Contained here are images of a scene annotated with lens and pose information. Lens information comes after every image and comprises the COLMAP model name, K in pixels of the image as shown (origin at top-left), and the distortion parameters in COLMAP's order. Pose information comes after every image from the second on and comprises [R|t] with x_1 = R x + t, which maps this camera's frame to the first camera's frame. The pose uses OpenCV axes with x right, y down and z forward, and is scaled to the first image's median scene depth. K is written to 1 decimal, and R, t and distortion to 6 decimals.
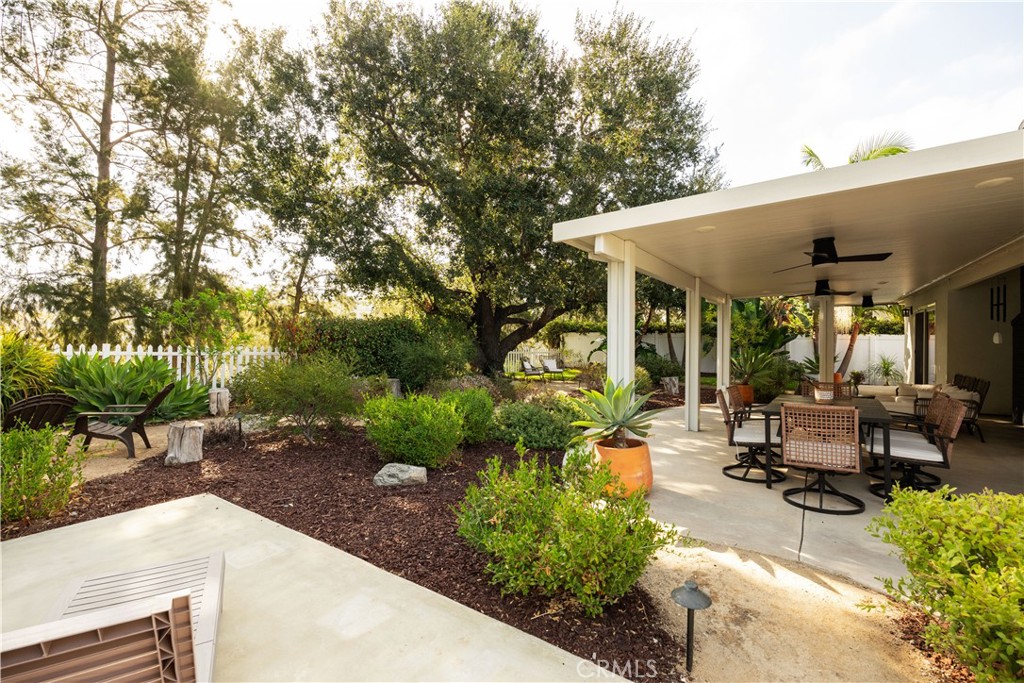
lens RADIAL K [[454.5, 0, 512.0], [0, 454.5, 338.8], [0, 0, 1]] dist [0.000377, 0.000134]
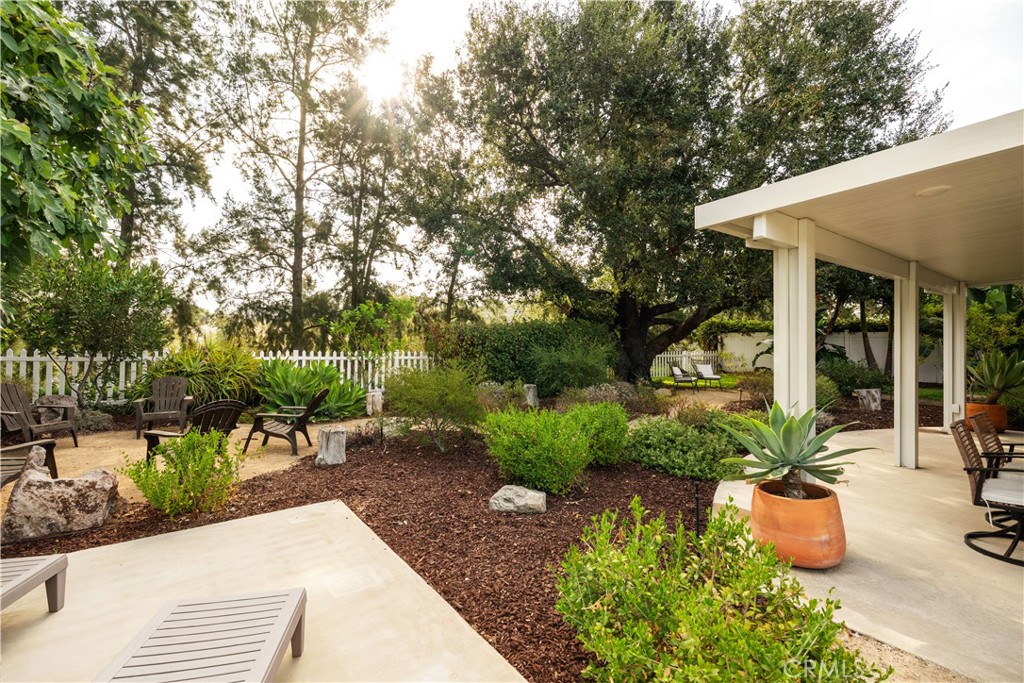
lens RADIAL K [[453.3, 0, 508.9], [0, 453.3, 340.1], [0, 0, 1]] dist [-0.001351, 0.000211]
pose [[0.945509, -0.009111, -0.325469, 0.013088], [0.009826, 0.999952, 0.000554, -0.007371], [0.325449, -0.003722, 0.945552, 0.047231]]
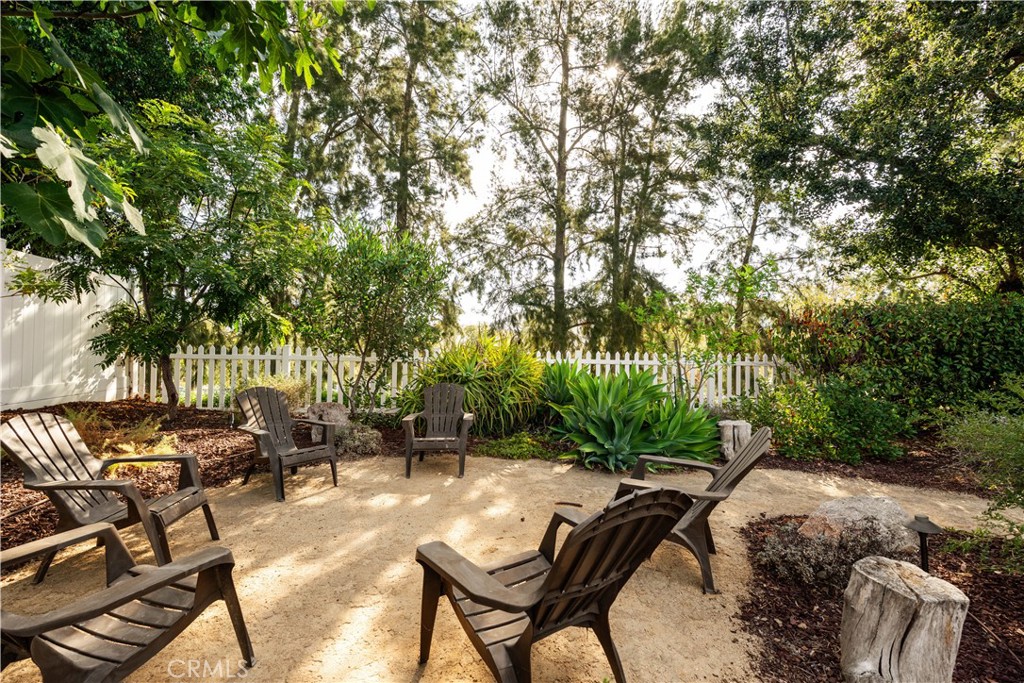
lens RADIAL K [[453.3, 0, 508.9], [0, 453.3, 340.1], [0, 0, 1]] dist [-0.001351, 0.000211]
pose [[0.693443, -0.024146, -0.720107, -0.262338], [0.011815, 0.999685, -0.022143, 0.006750], [0.720415, 0.006847, 0.693510, 0.219710]]
